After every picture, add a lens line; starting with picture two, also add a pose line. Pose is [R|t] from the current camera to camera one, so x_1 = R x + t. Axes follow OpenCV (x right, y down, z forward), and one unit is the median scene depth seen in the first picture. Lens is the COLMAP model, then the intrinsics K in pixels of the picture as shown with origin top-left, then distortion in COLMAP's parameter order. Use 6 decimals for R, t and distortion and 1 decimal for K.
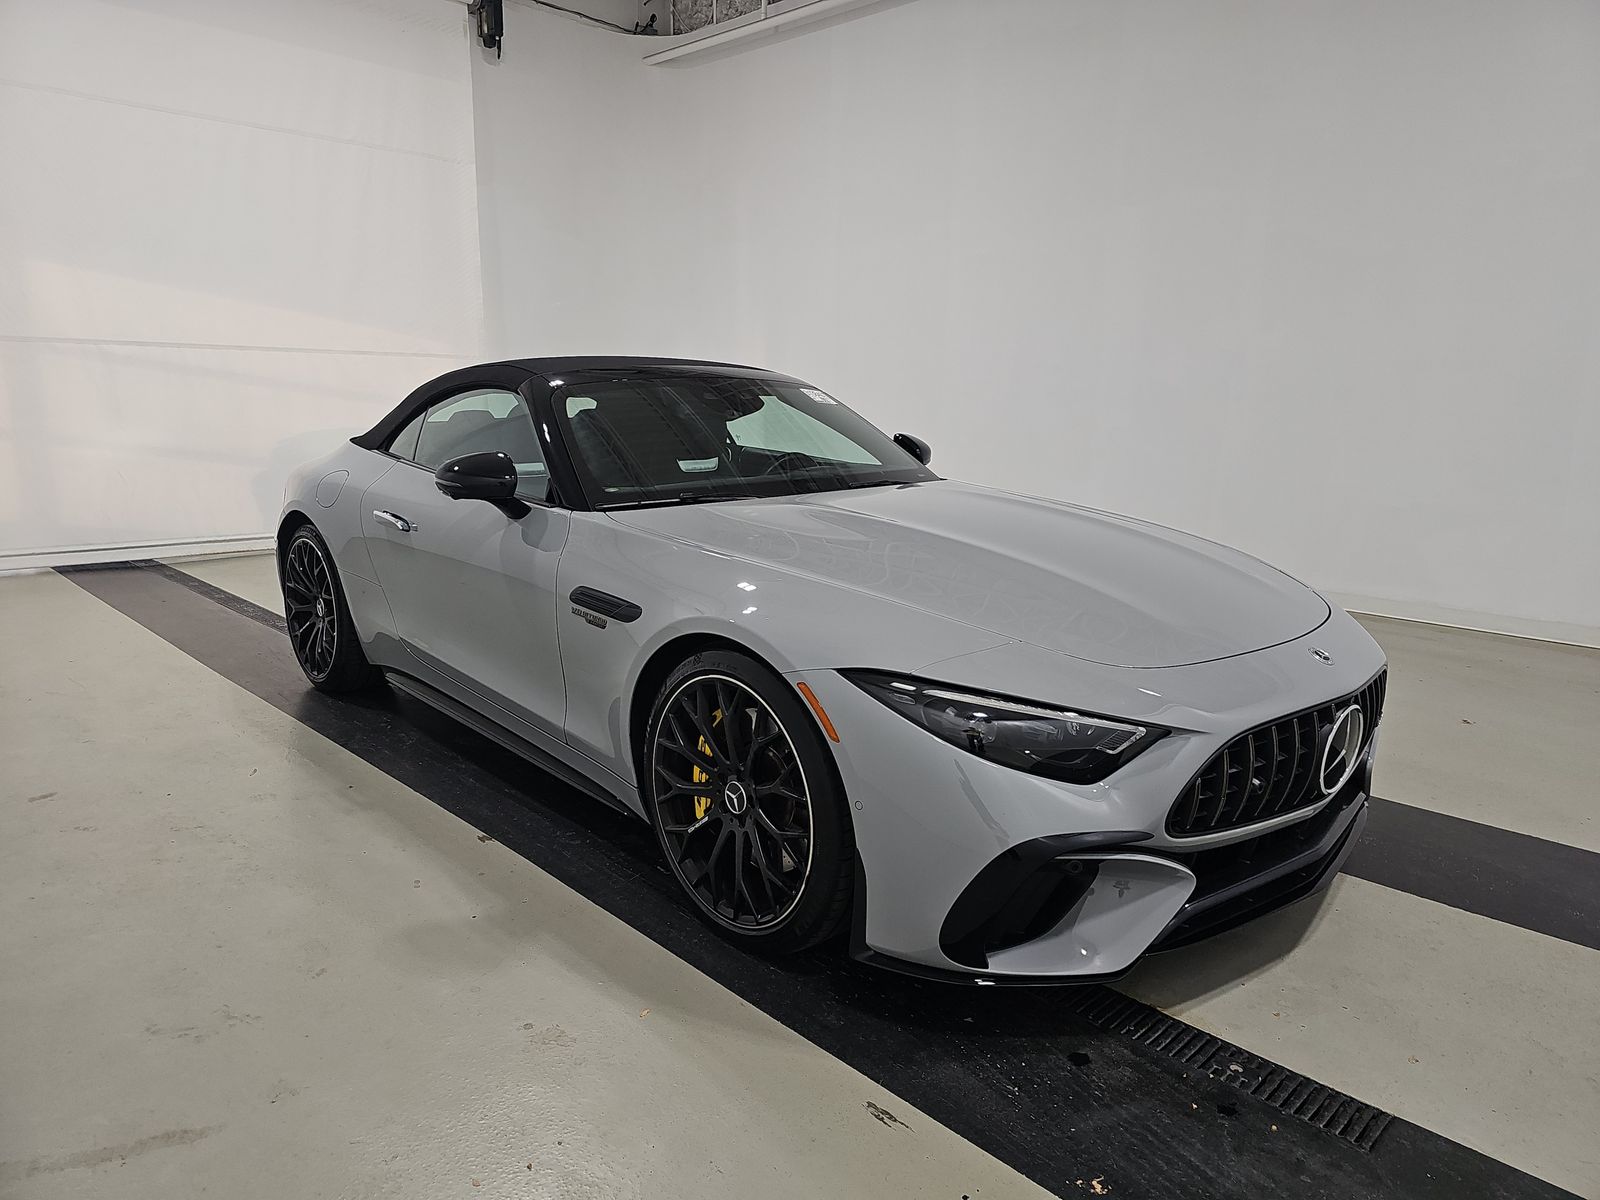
lens RADIAL K [[1093.1, 0, 796.3], [0, 1093.1, 603.6], [0, 0, 1]] dist [0.003831, -0.003653]
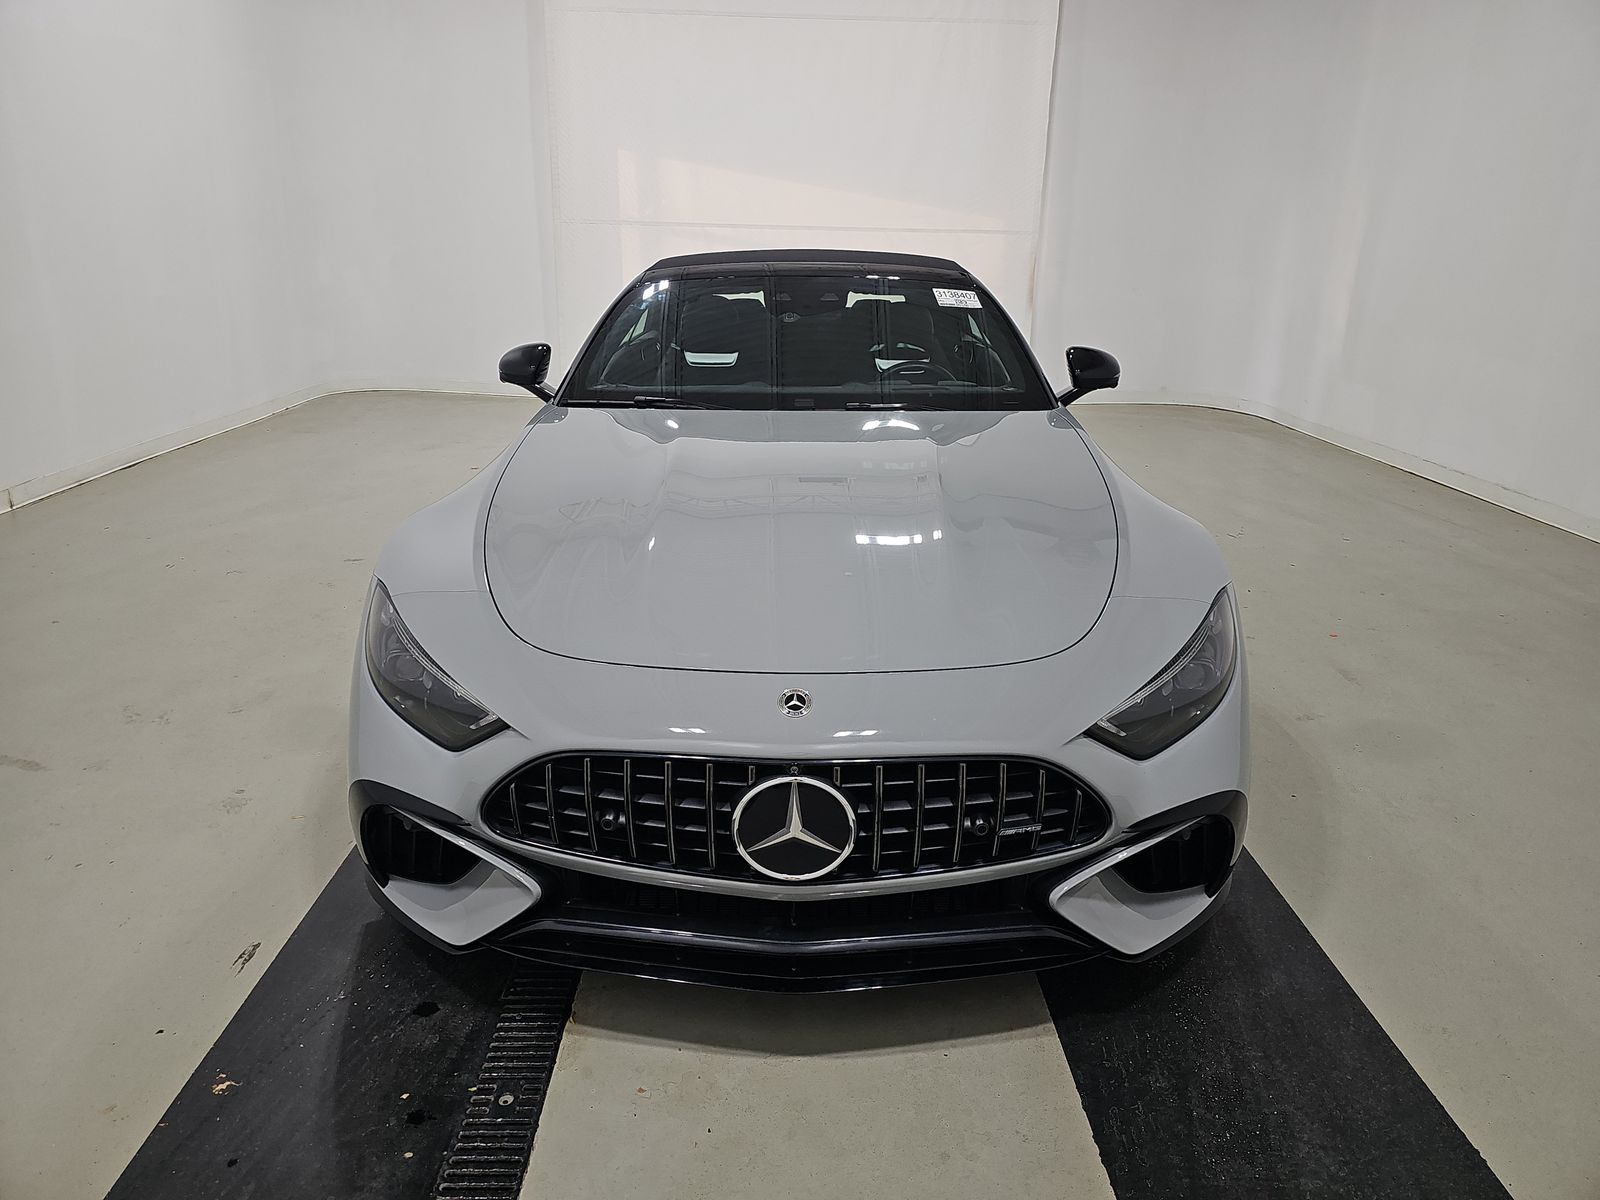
lens RADIAL K [[1093.1, 0, 798.2], [0, 1093.1, 598.8], [0, 0, 1]] dist [0.003831, -0.003653]
pose [[0.710450, 0.218628, -0.668926, 0.909831], [-0.138840, 0.975382, 0.171330, -0.140040], [0.689916, -0.028848, 0.723314, 0.438818]]
